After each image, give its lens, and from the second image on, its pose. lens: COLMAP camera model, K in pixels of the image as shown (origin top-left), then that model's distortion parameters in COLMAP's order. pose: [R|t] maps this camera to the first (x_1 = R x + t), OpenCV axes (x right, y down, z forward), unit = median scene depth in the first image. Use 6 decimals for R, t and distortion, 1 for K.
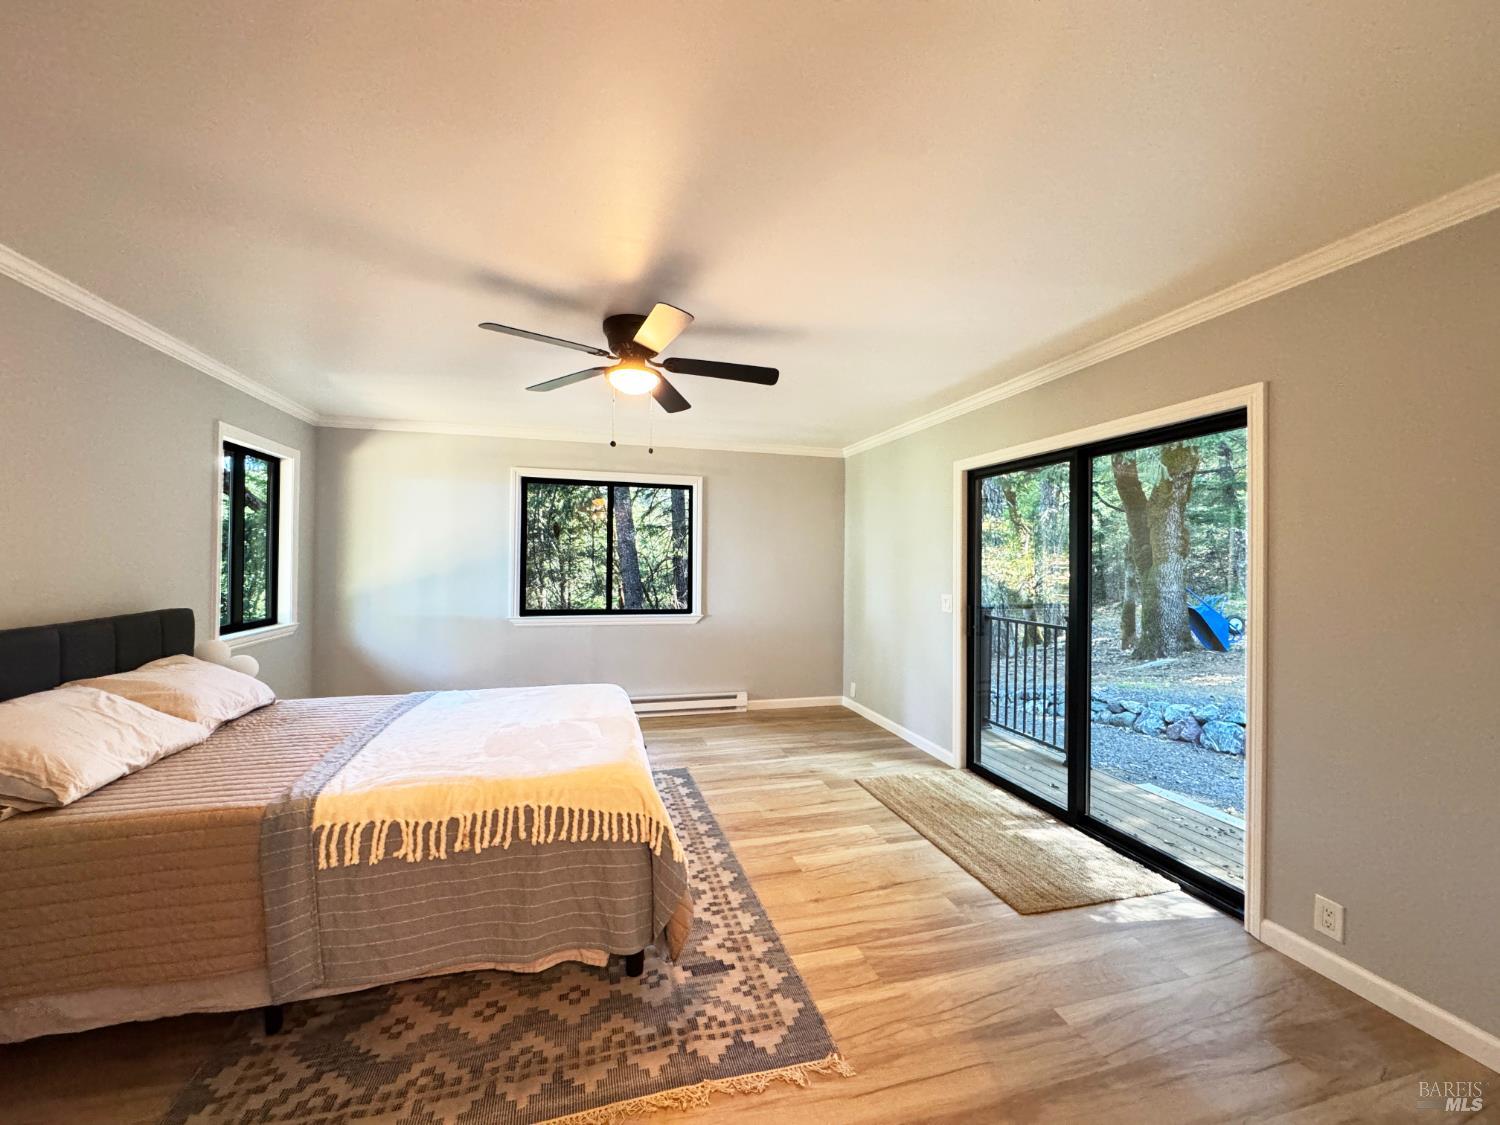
lens RADIAL K [[599.7, 0, 750.0], [0, 599.7, 560.3], [0, 0, 1]] dist [-0.000570, 0.000429]
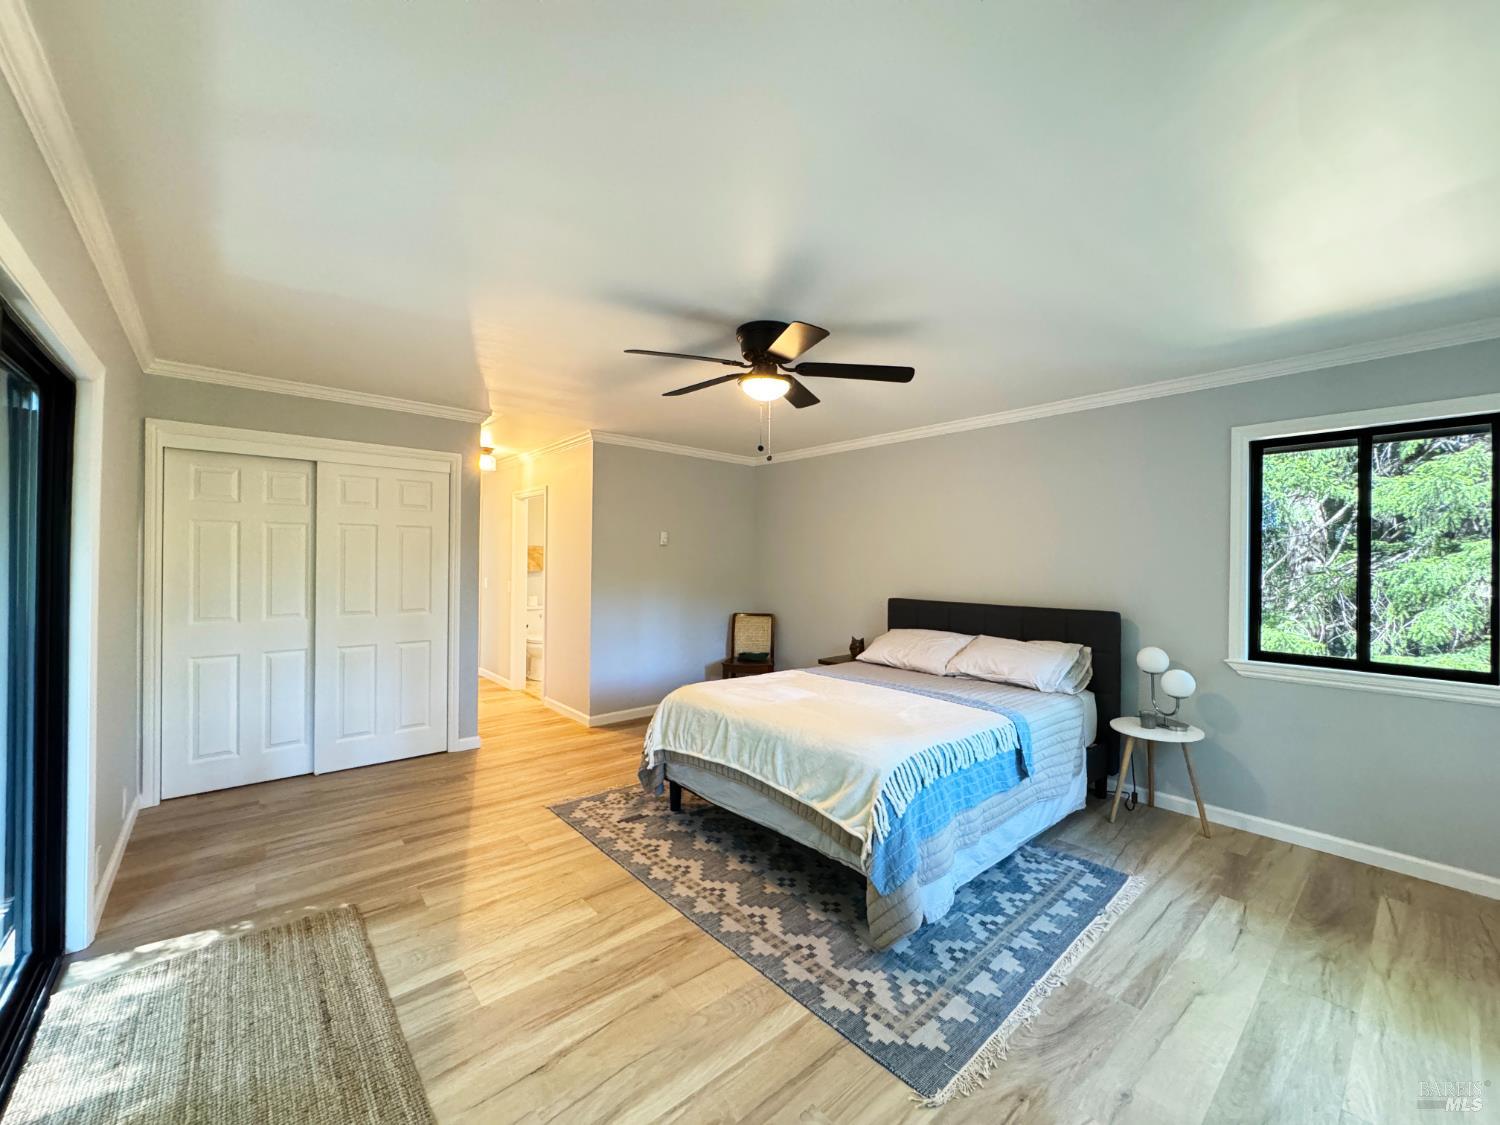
lens RADIAL K [[599.7, 0, 750.0], [0, 599.7, 560.3], [0, 0, 1]] dist [-0.000570, 0.000429]
pose [[-0.904461, -0.021621, -0.426007, 0.290011], [-0.019924, 0.999766, -0.008439, 0.001362], [0.426090, 0.000855, -0.904680, 2.171294]]
